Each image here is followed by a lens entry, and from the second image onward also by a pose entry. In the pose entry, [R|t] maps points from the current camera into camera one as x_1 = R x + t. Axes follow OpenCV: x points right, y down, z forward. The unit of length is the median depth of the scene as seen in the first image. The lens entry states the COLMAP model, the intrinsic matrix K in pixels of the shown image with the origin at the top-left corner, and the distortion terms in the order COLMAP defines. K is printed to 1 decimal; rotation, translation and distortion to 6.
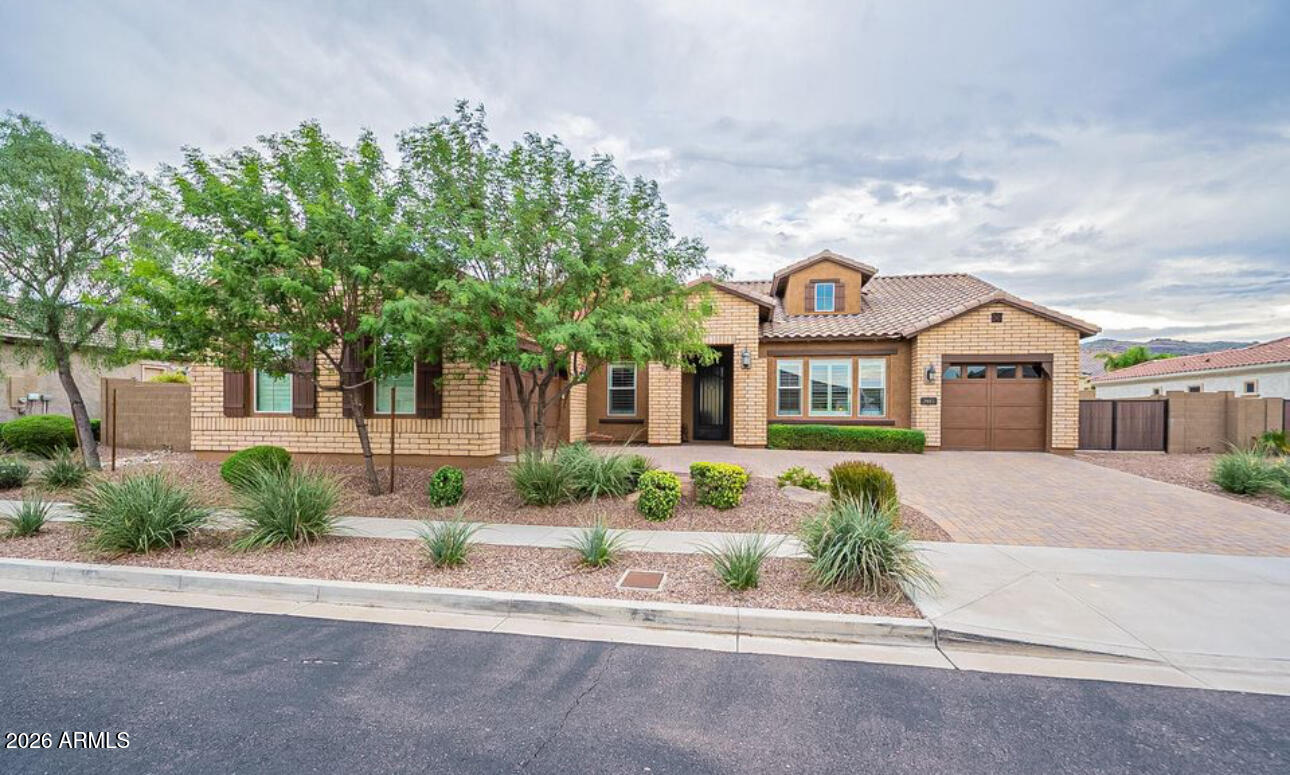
lens RADIAL K [[581.3, 0, 643.4], [0, 581.3, 430.8], [0, 0, 1]] dist [-0.001748, 0.000040]
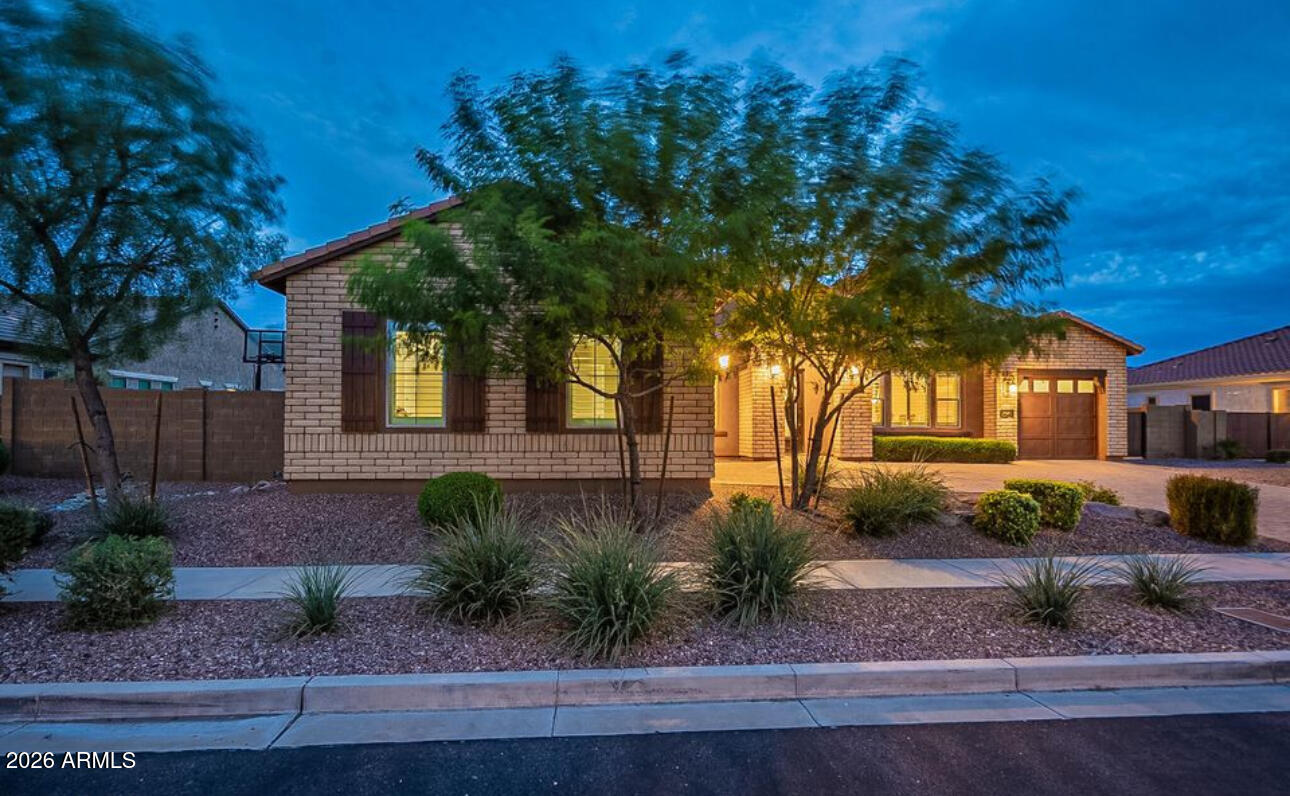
lens RADIAL K [[593.3, 0, 644.6], [0, 593.3, 429.4], [0, 0, 1]] dist [-0.001475, -0.000224]
pose [[0.966770, -0.005316, 0.255594, -0.692983], [0.010641, 0.999754, -0.019457, -0.012961], [-0.255428, 0.021530, 0.966588, 0.230286]]
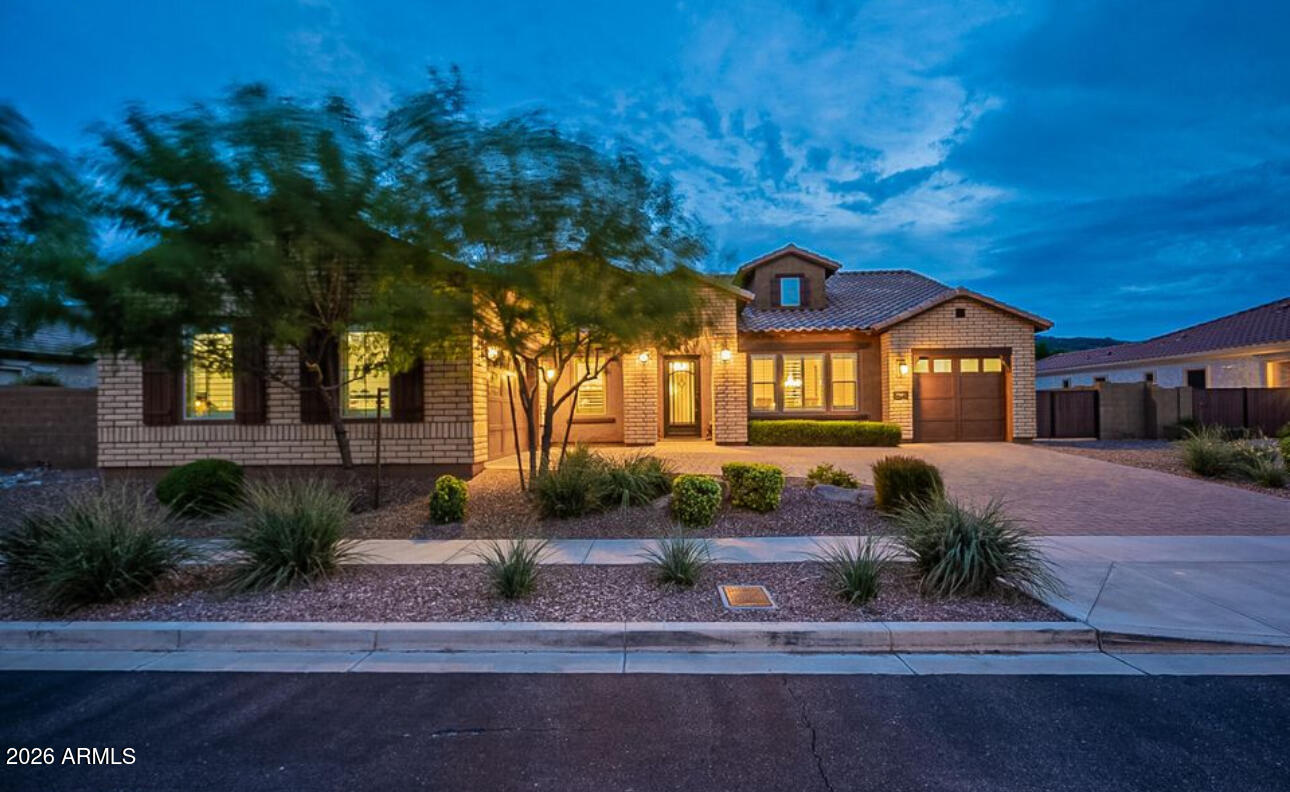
lens RADIAL K [[596.0, 0, 645.4], [0, 596.0, 415.9], [0, 0, 1]] dist [-0.000415, 0.000144]
pose [[0.988759, -0.020104, 0.148159, -0.175943], [0.023420, 0.999512, -0.020667, -0.004751], [-0.147671, 0.023905, 0.988748, 0.064271]]
